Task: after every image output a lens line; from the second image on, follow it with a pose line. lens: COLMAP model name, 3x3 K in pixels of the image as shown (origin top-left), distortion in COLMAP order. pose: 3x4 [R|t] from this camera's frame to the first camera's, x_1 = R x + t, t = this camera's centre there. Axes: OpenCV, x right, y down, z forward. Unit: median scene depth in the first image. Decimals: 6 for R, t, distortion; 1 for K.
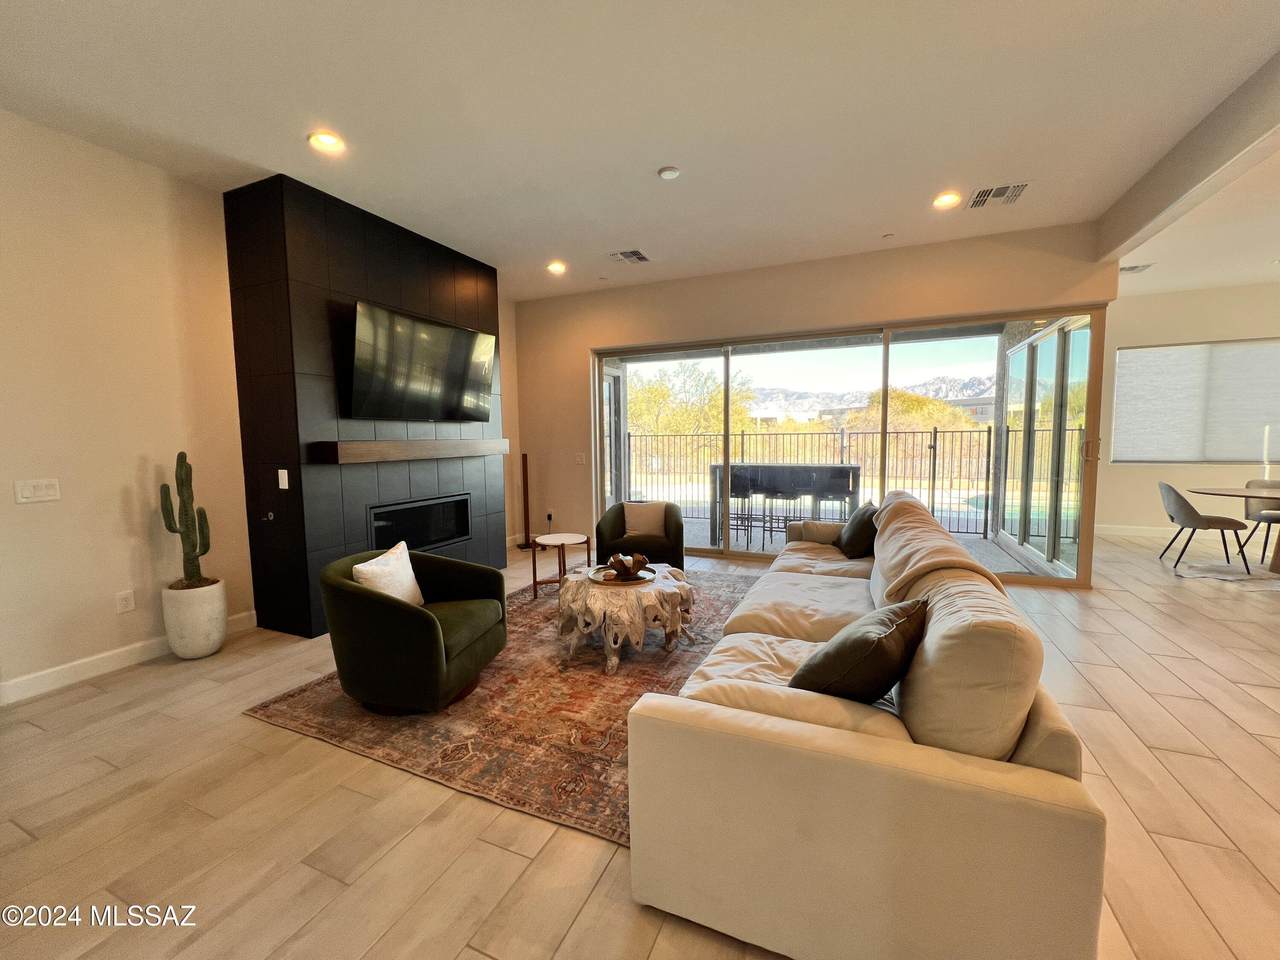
lens RADIAL K [[514.1, 0, 639.8], [0, 514.1, 480.5], [0, 0, 1]] dist [0.001267, -0.000164]
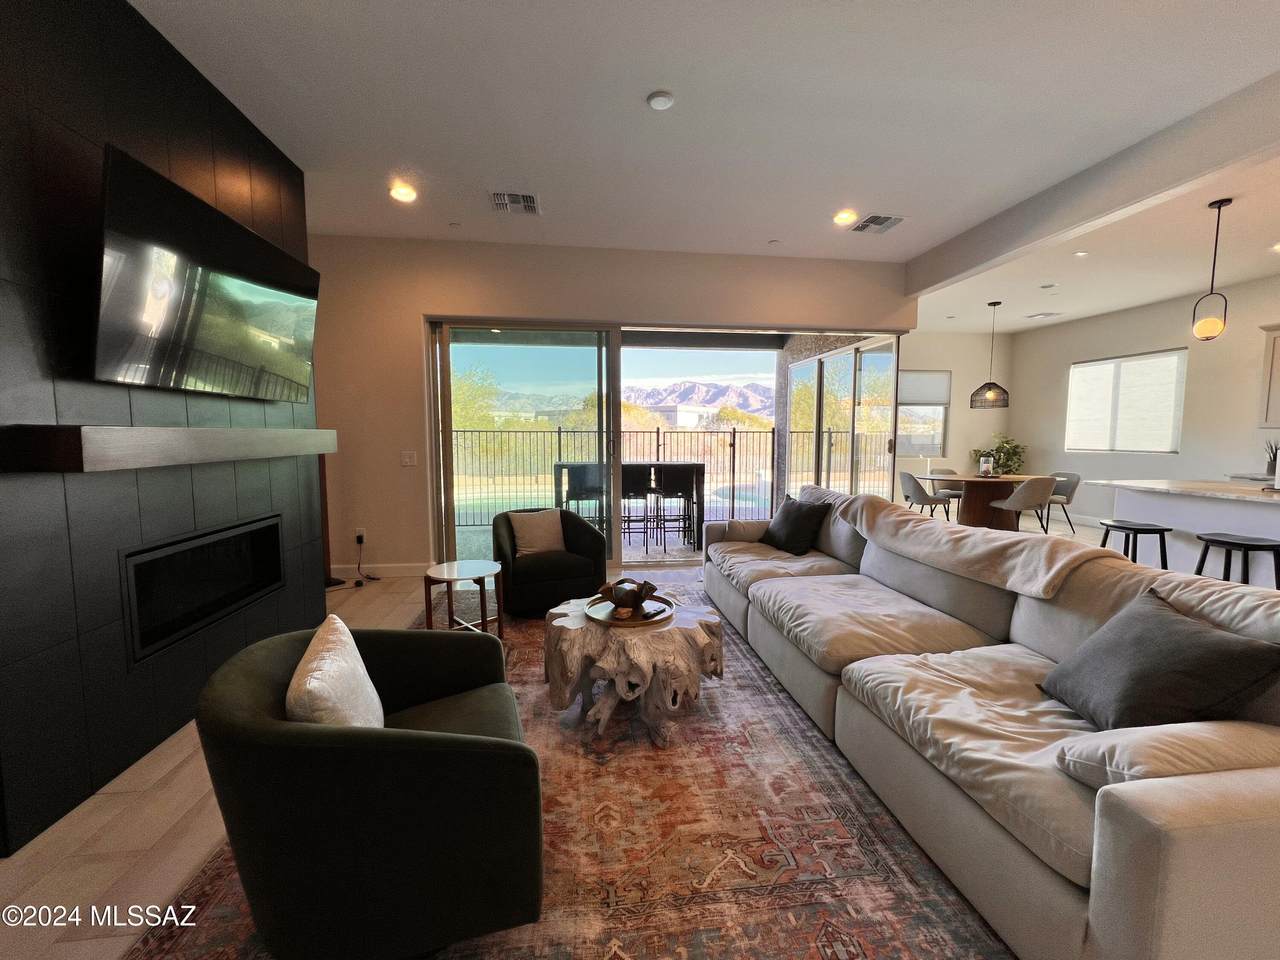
lens RADIAL K [[514.1, 0, 639.4], [0, 514.1, 477.0], [0, 0, 1]] dist [0.001267, -0.000164]
pose [[0.856525, -0.028536, 0.515316, -0.352621], [0.031496, 0.999499, 0.002996, -0.011416], [-0.515143, 0.013664, 0.856995, 0.290131]]
